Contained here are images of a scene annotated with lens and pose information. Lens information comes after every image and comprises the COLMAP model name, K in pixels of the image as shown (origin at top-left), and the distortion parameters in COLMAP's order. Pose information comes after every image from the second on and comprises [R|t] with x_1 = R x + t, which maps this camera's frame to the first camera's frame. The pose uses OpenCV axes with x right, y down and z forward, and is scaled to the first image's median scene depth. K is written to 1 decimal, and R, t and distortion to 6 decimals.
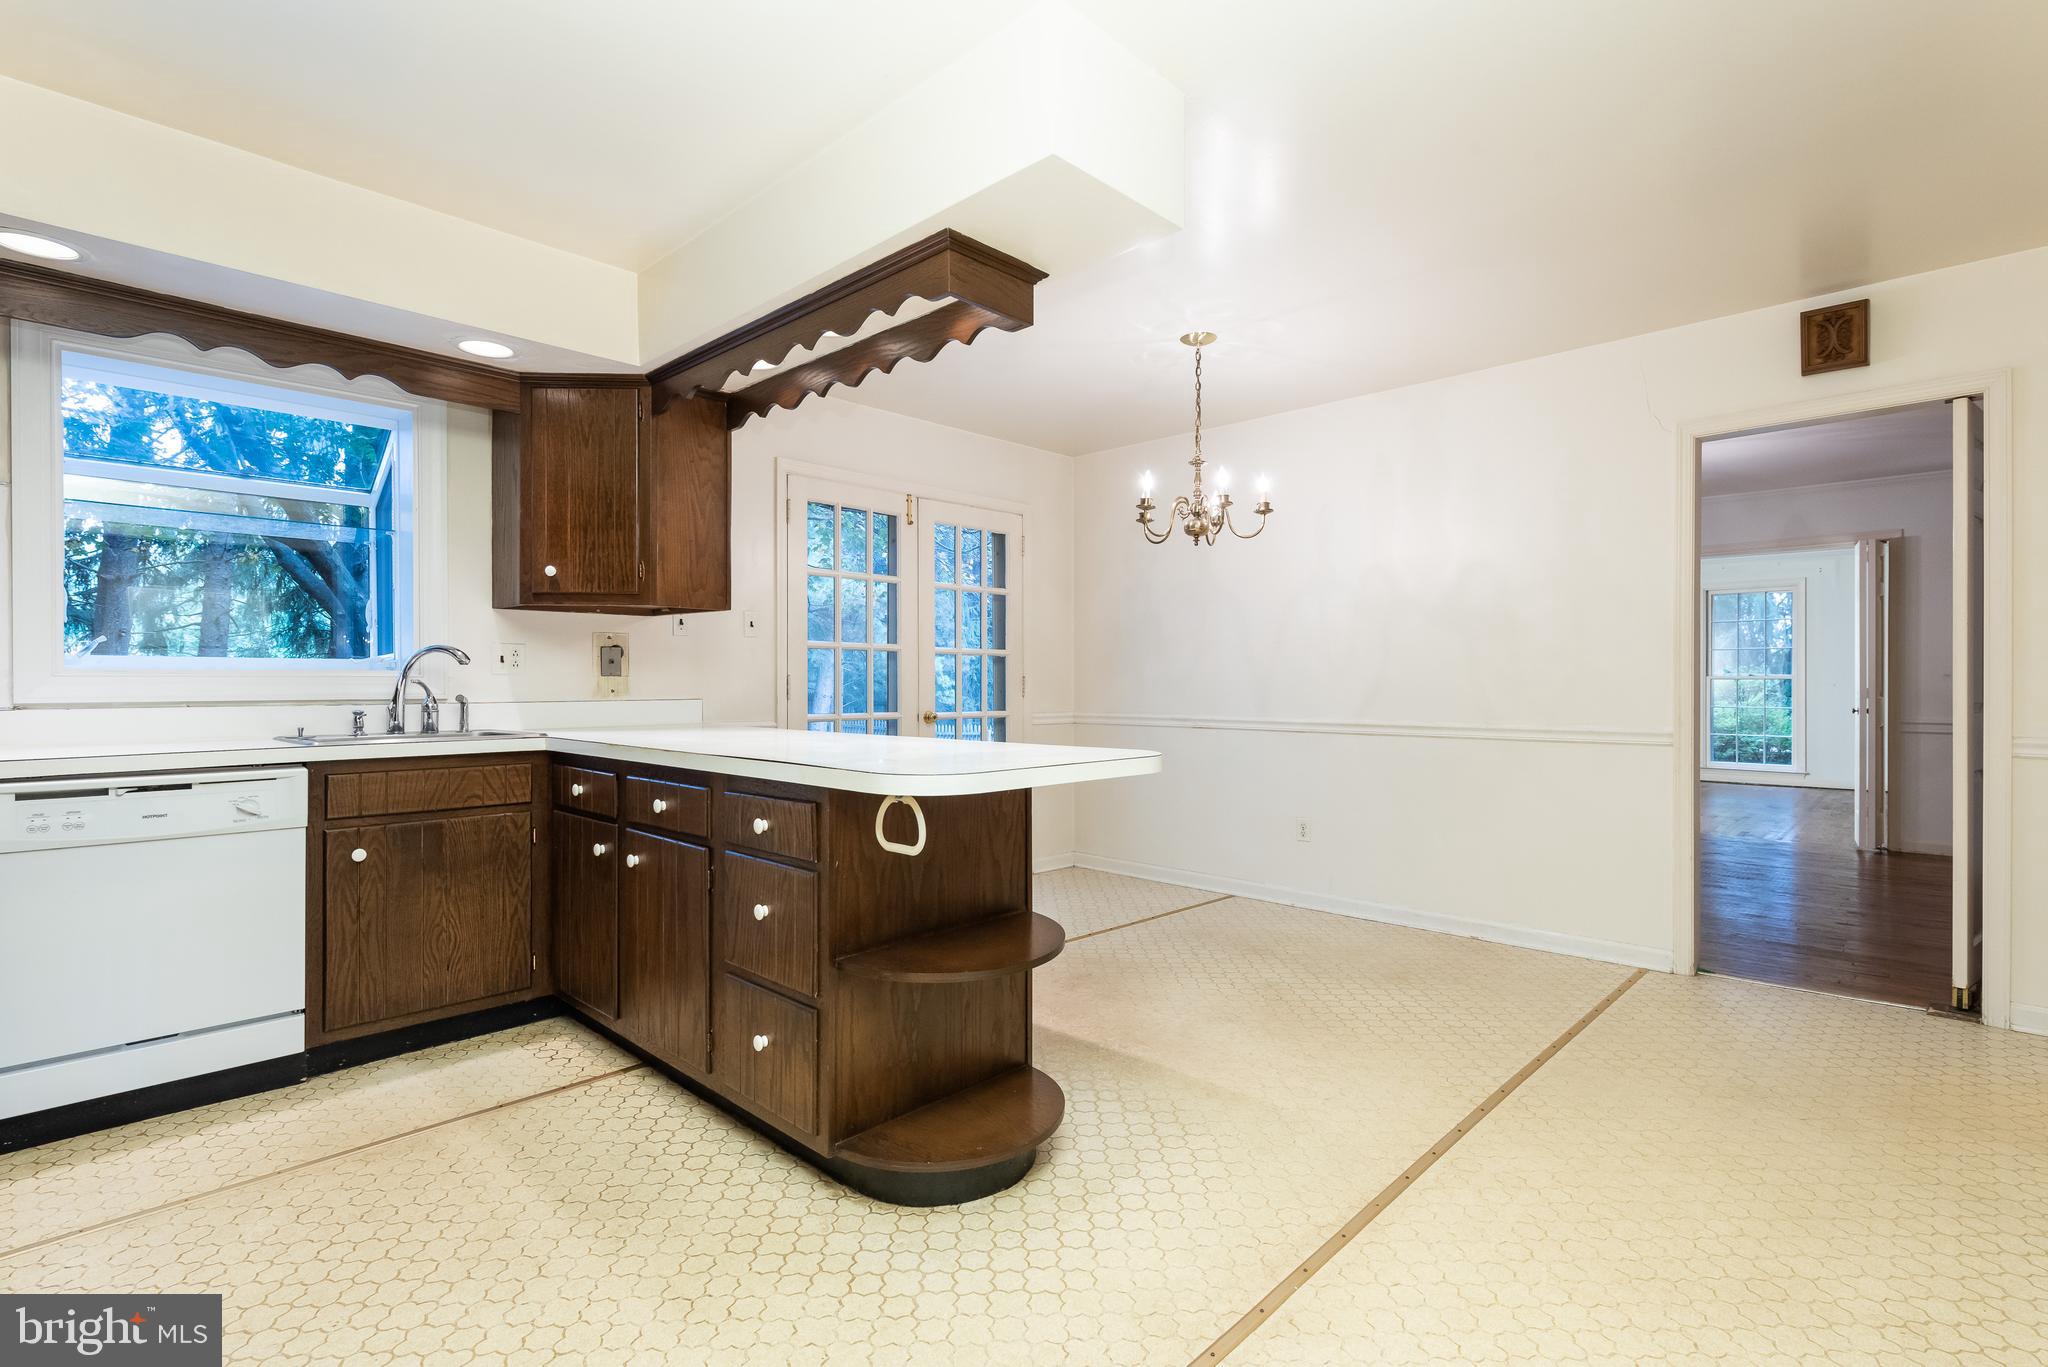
lens RADIAL K [[947.2, 0, 1035.7], [0, 947.2, 693.4], [0, 0, 1]] dist [0.010877, -0.004258]
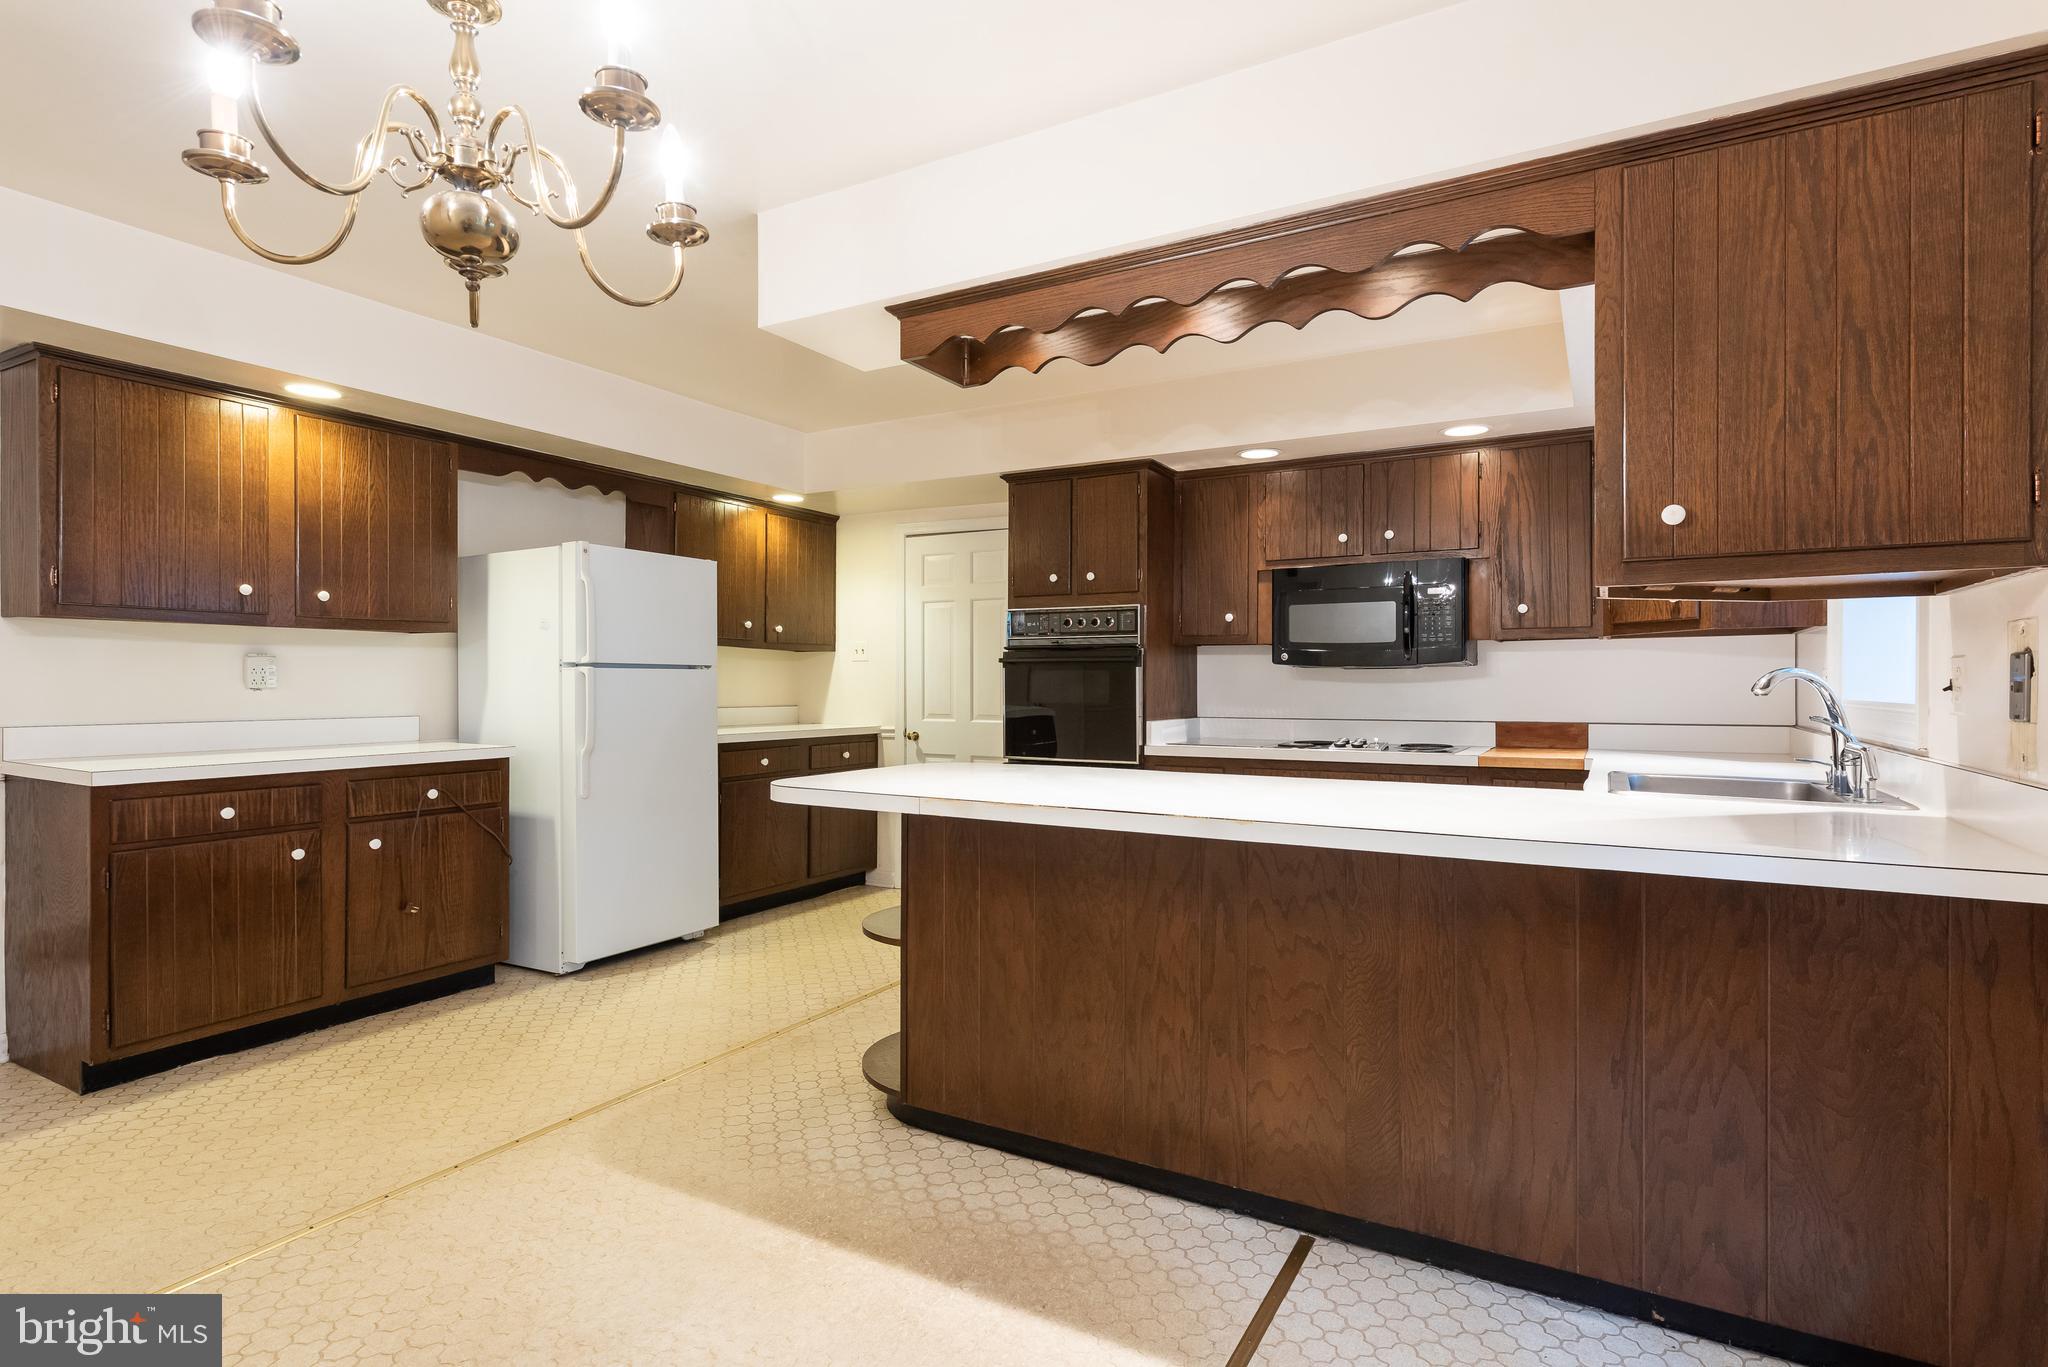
lens RADIAL K [[1032.7, 0, 1043.1], [0, 1032.7, 691.2], [0, 0, 1]] dist [0.009293, -0.000984]
pose [[-0.967076, 0.000905, -0.254484, 0.113791], [-0.005335, 0.999702, 0.023830, -0.057195], [0.254430, 0.024403, -0.966783, 1.873916]]
